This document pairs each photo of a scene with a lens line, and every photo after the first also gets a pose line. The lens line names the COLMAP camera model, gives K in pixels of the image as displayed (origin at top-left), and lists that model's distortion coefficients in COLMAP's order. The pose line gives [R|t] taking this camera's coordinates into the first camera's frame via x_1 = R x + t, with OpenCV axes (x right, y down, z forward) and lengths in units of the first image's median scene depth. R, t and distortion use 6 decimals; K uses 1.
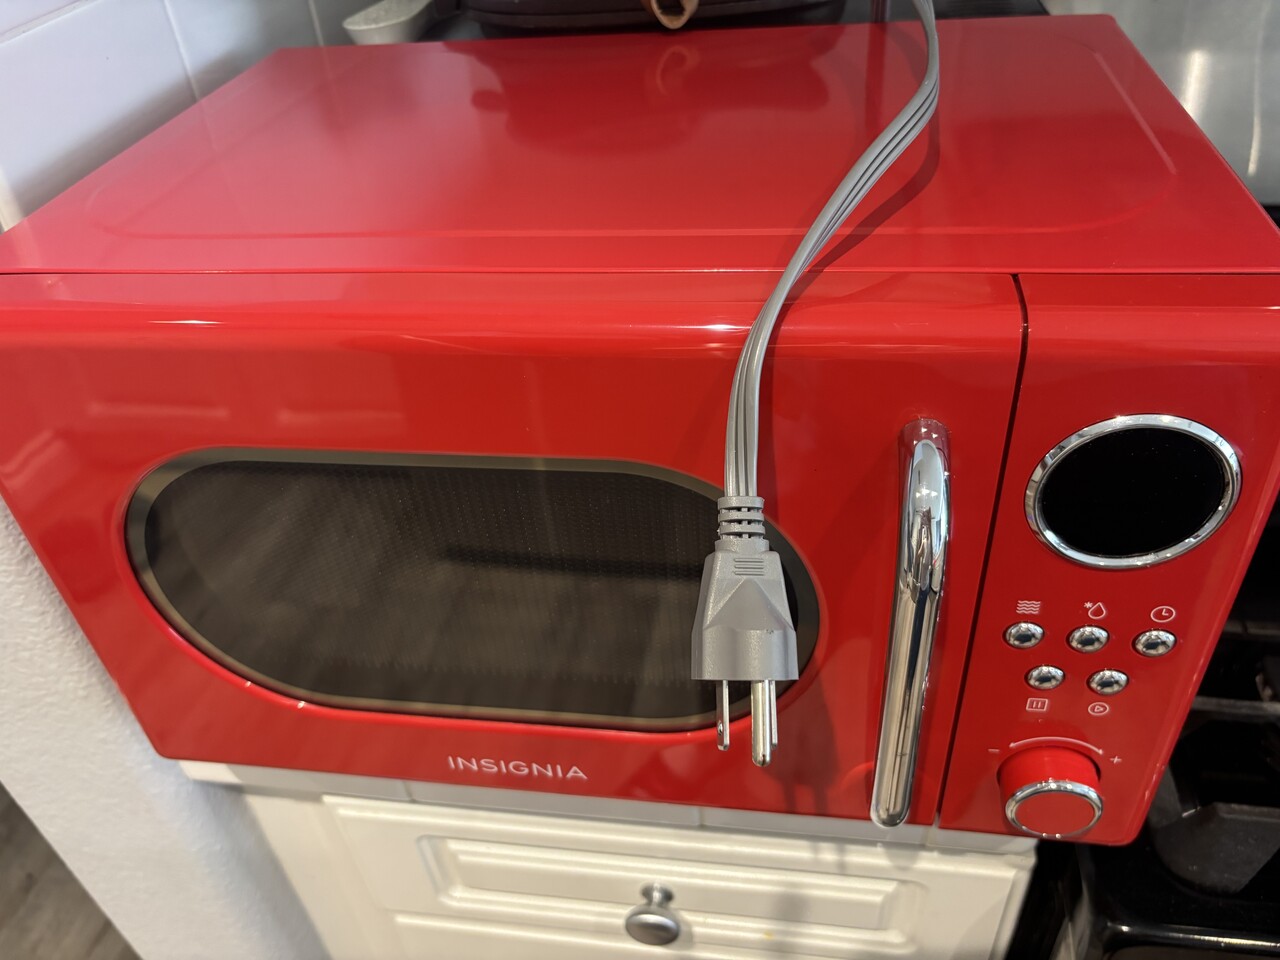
lens RADIAL K [[994.9, 0, 640.0], [0, 994.9, 480.0], [0, 0, 1]] dist [0.040762, -0.004475]
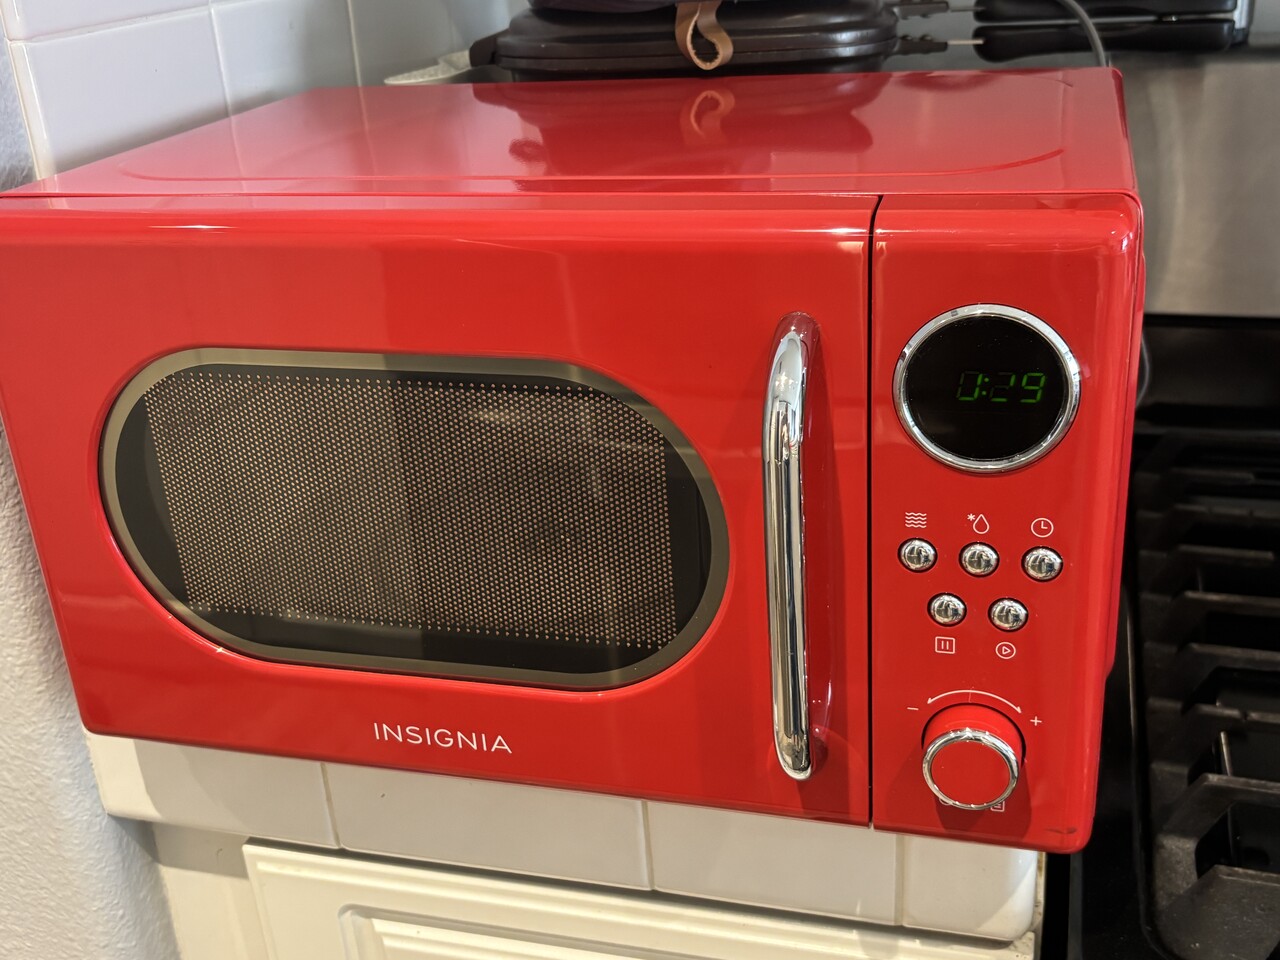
lens RADIAL K [[1443.1, 0, 624.5], [0, 1443.1, 479.0], [0, 0, 1]] dist [0.238230, -0.616798]
pose [[0.989653, 0.064945, -0.127940, 0.210896], [-0.093178, 0.968985, -0.228880, 0.349290], [0.109107, 0.238433, 0.965010, -0.383140]]
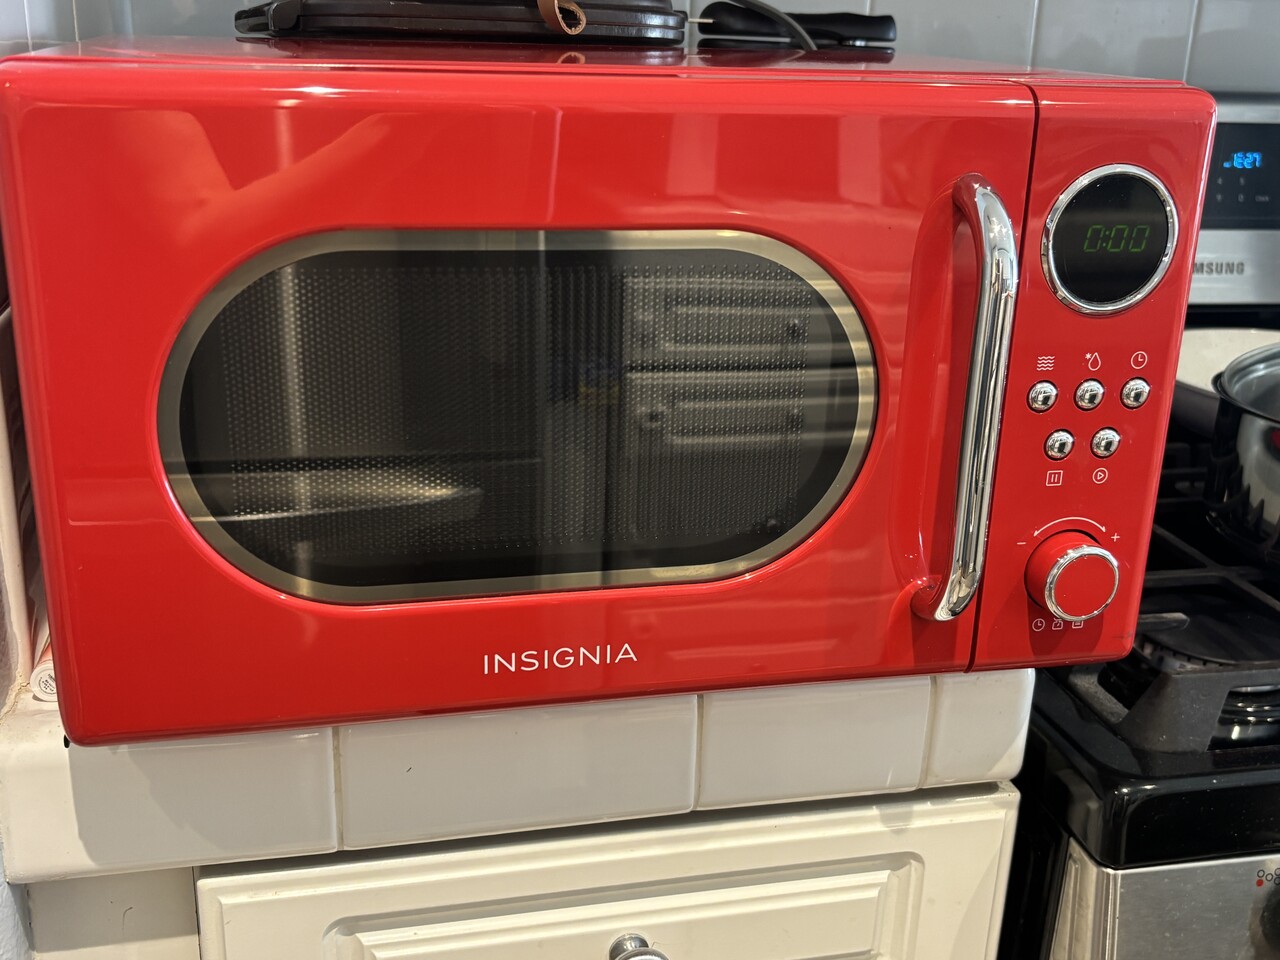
lens RADIAL K [[1443.1, 0, 624.5], [0, 1443.1, 479.0], [0, 0, 1]] dist [0.238230, -0.616798]
pose [[0.922210, -0.014478, 0.386418, -0.576723], [0.149297, 0.935145, -0.321269, 0.566287], [-0.356706, 0.353968, 0.864562, -0.221977]]
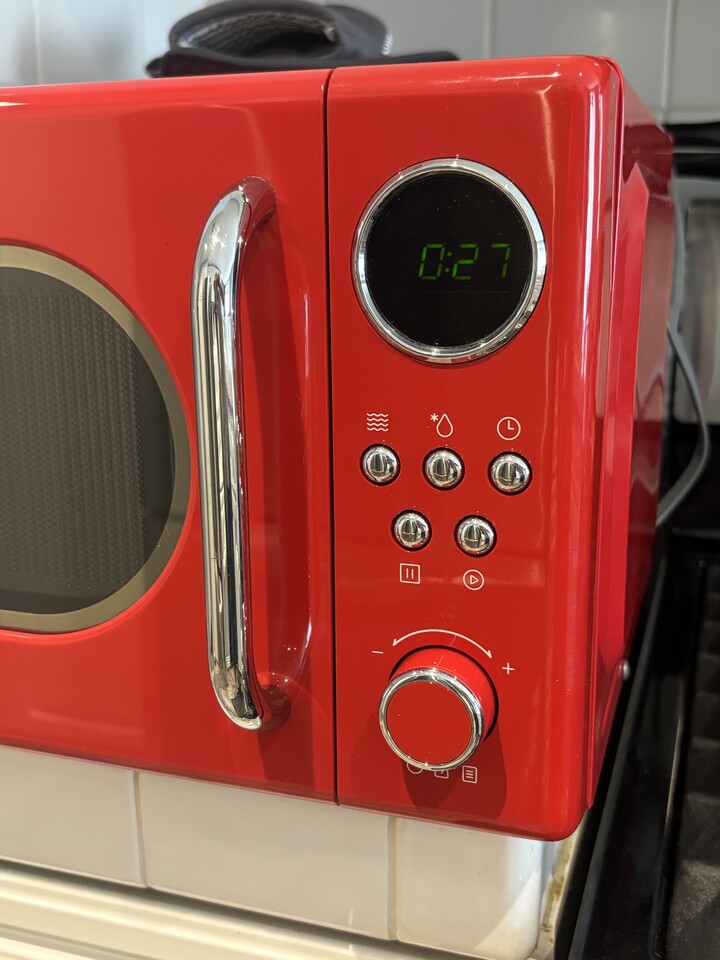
lens RADIAL K [[1082.4, 0, 341.2], [0, 1082.4, 478.7], [0, 0, 1]] dist [0.238230, -0.616798]
pose [[0.977794, 0.104784, -0.181494, 0.412887], [-0.168967, 0.906487, -0.386952, 0.435848], [0.123975, 0.409025, 0.904062, 0.072659]]
